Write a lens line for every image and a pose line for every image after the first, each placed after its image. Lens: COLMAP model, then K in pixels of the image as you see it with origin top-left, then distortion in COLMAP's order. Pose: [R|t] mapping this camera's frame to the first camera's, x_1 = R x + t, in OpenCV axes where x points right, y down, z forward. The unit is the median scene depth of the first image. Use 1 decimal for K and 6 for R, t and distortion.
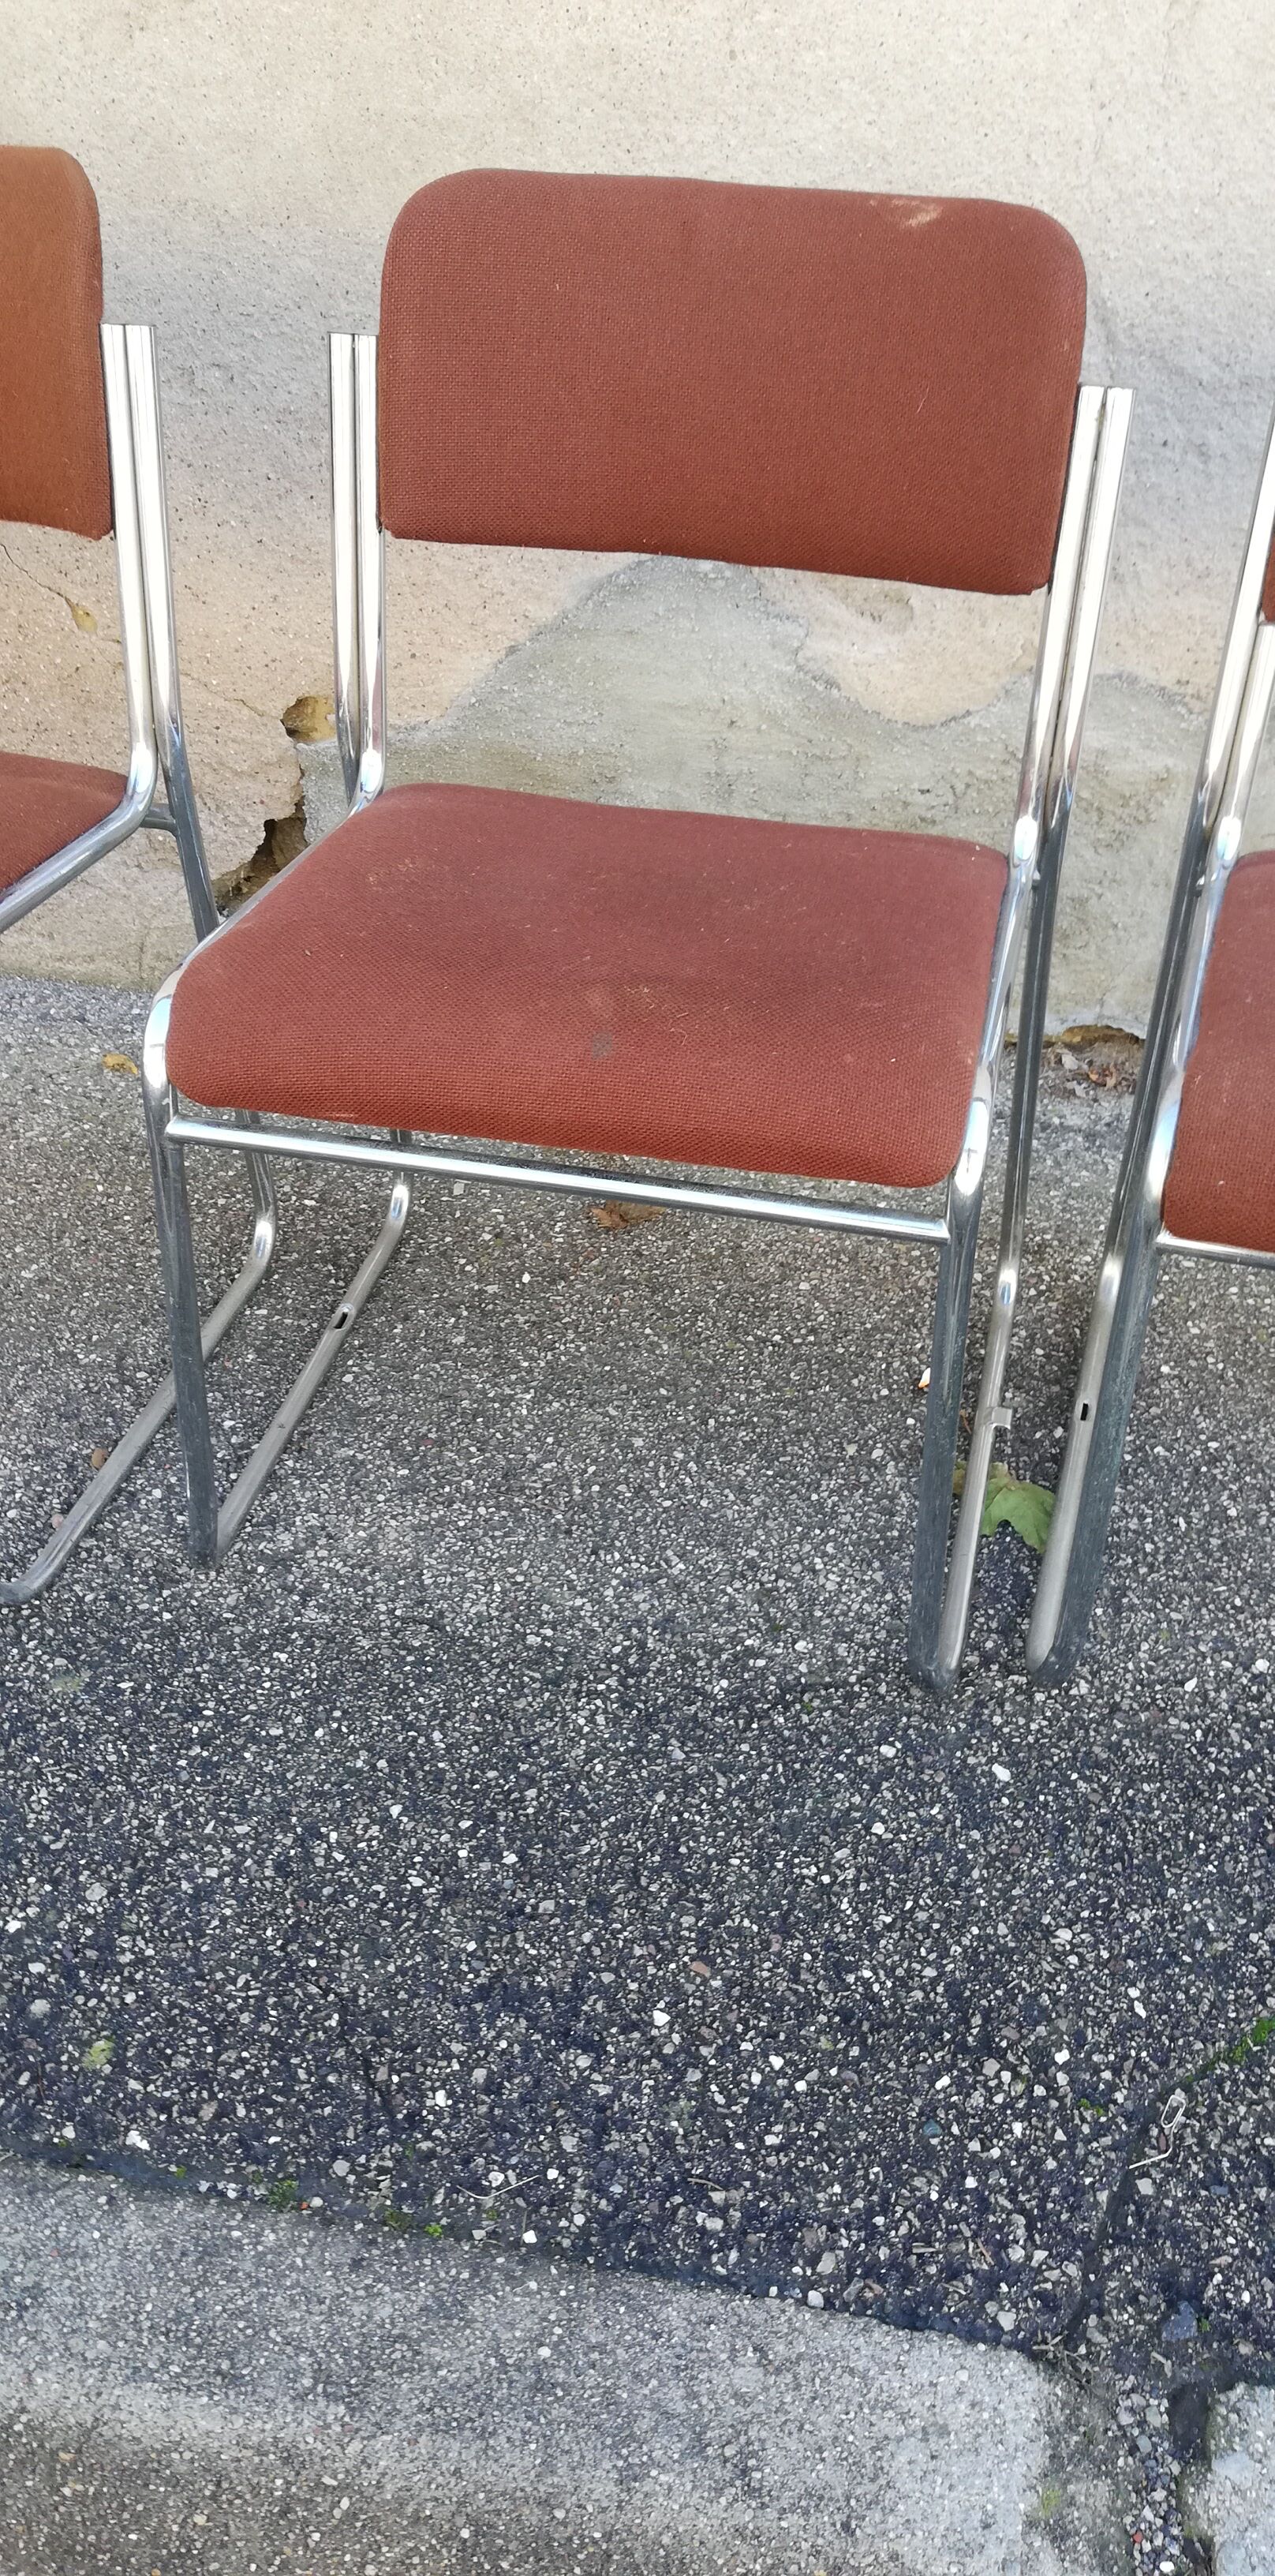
lens RADIAL K [[1957.0, 0, 657.6], [0, 1957.0, 1270.3], [0, 0, 1]] dist [0.048086, -0.073964]
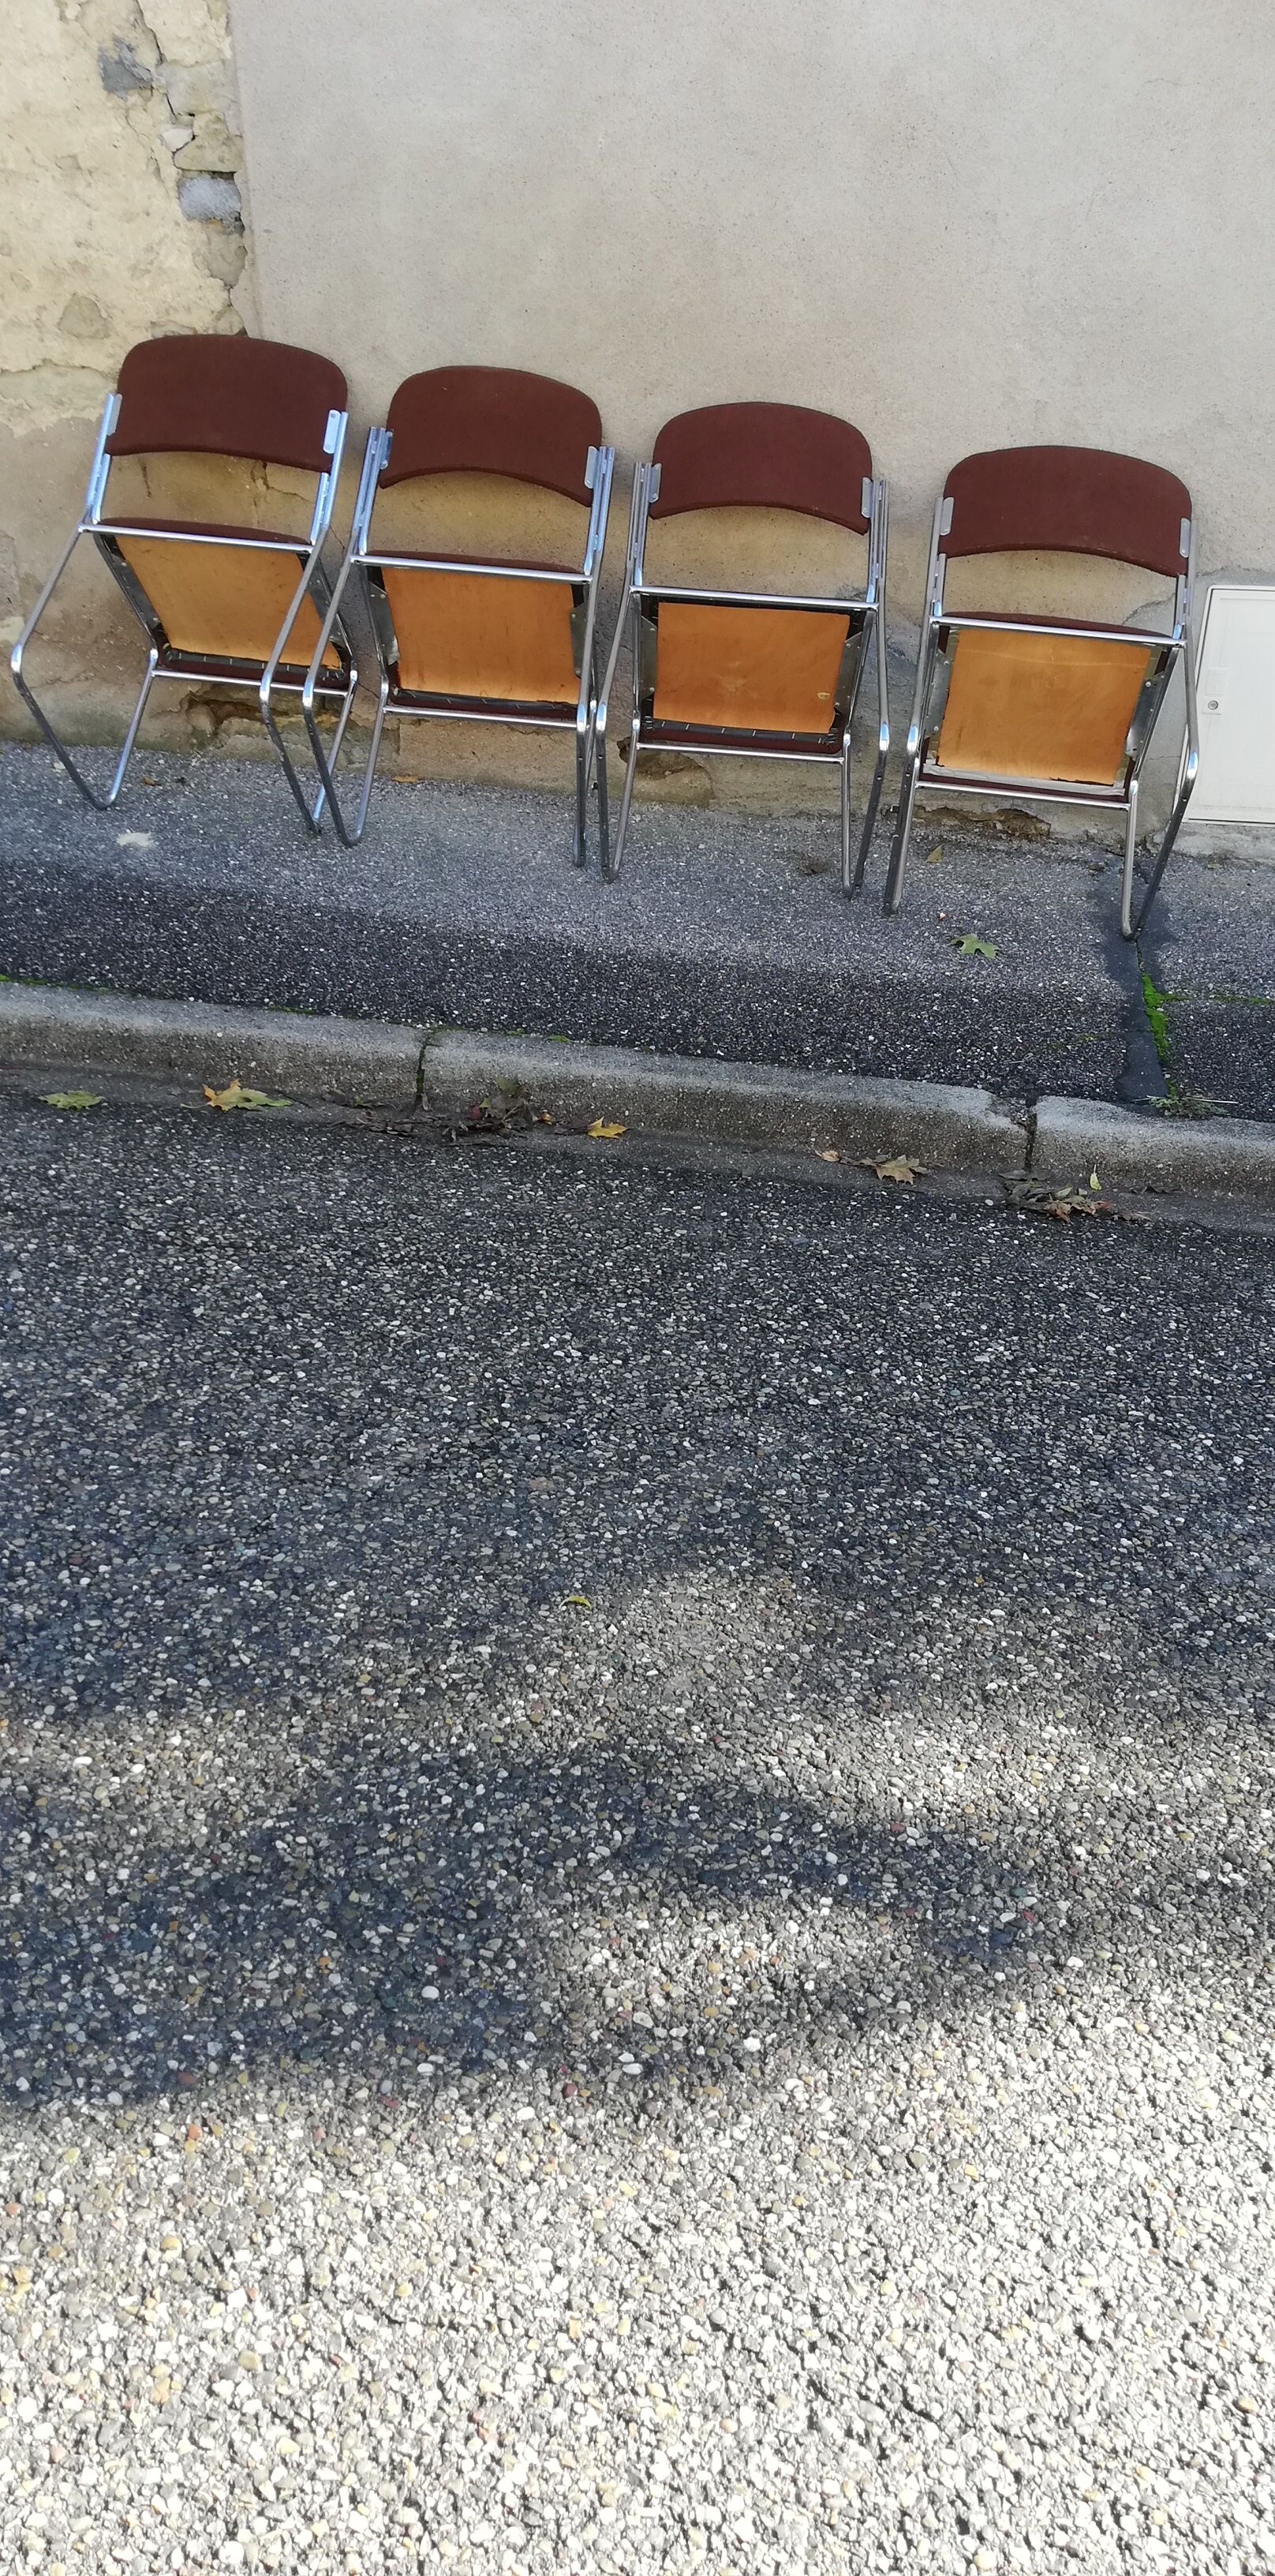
lens RADIAL K [[2000.8, 0, 657.5], [0, 2000.8, 1222.8], [0, 0, 1]] dist [0.089684, -0.100160]
pose [[0.999168, 0.015094, 0.037883, -0.427437], [-0.012173, 0.997019, -0.076192, 0.857766], [-0.038920, 0.075668, 0.996373, -2.036158]]
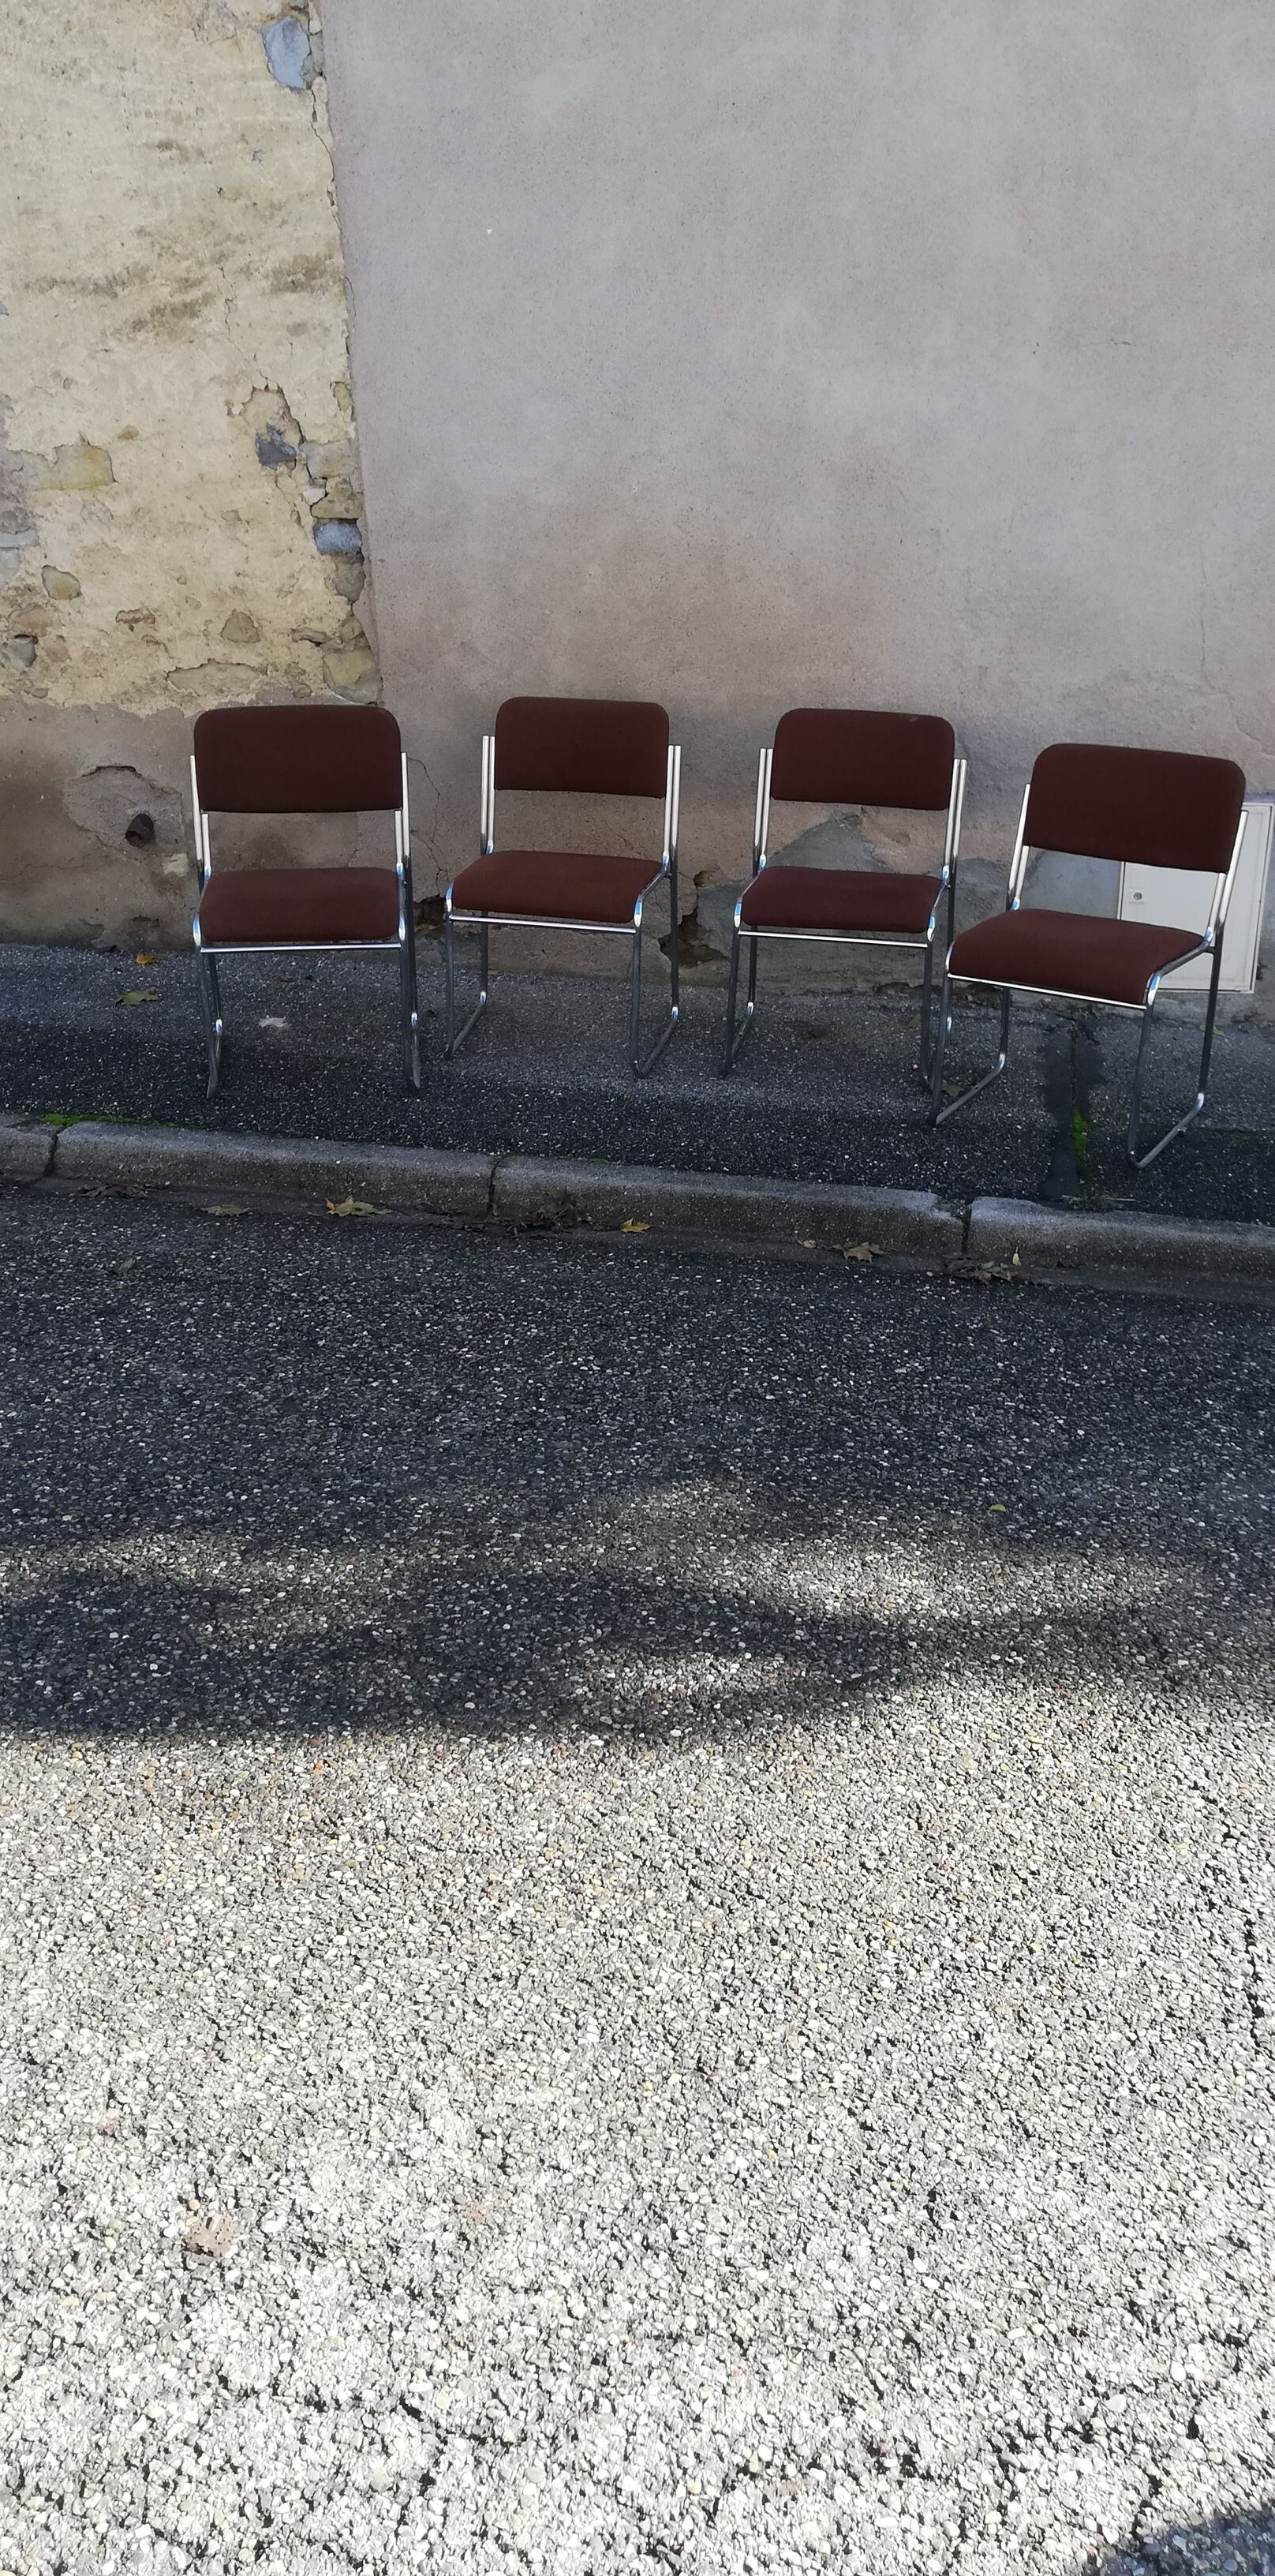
lens RADIAL K [[1999.6, 0, 654.1], [0, 1999.6, 1215.1], [0, 0, 1]] dist [0.114895, -0.169618]
pose [[0.999787, 0.002614, -0.020468, -0.285579], [-0.006344, 0.982840, -0.184353, 1.159155], [0.019635, 0.184443, 0.982647, -2.792999]]
